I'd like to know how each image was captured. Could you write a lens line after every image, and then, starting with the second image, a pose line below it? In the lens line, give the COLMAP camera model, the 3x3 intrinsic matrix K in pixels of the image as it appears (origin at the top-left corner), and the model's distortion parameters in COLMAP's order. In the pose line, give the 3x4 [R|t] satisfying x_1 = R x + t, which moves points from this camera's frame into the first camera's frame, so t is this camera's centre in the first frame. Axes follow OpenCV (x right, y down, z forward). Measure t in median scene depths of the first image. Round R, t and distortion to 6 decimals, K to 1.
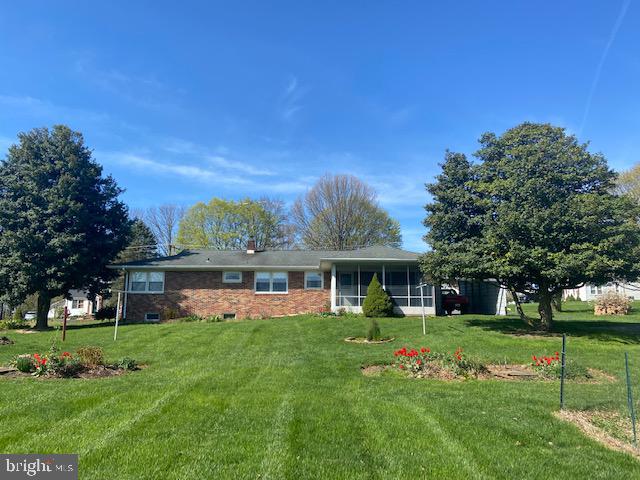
lens RADIAL K [[486.1, 0, 322.1], [0, 486.1, 238.2], [0, 0, 1]] dist [0.101073, -0.074550]
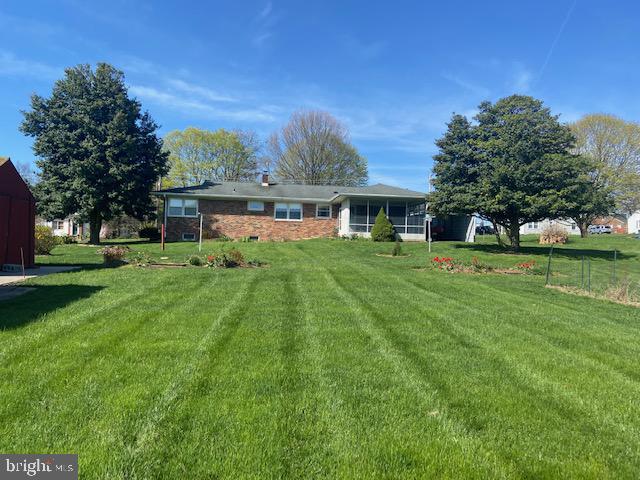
lens RADIAL K [[486.1, 0, 319.1], [0, 486.1, 237.9], [0, 0, 1]] dist [0.101073, -0.074550]
pose [[0.994547, 0.024745, 0.101307, -0.157324], [-0.038762, 0.989558, 0.138826, -0.014535], [-0.096814, -0.141996, 0.985121, -0.204646]]
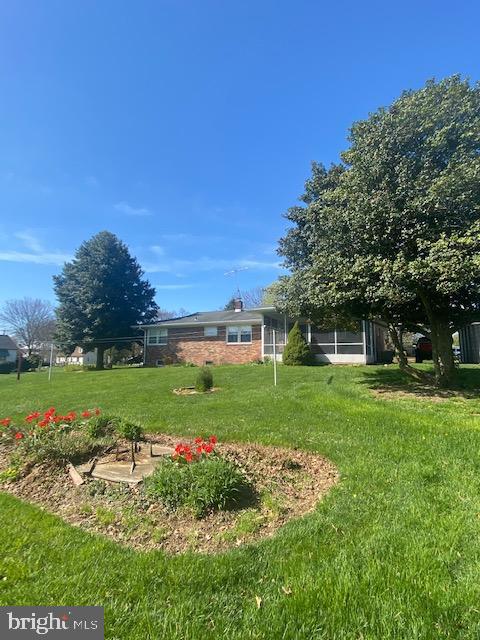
lens RADIAL K [[319.7, 0, 252.3], [0, 319.7, 302.8], [0, 0, 1]] dist [0.004644, -0.000077]
pose [[0.903544, -0.073272, -0.422185, 0.272913], [0.062807, 0.997276, -0.038664, 0.047933], [0.423868, 0.008418, 0.905685, 0.327490]]
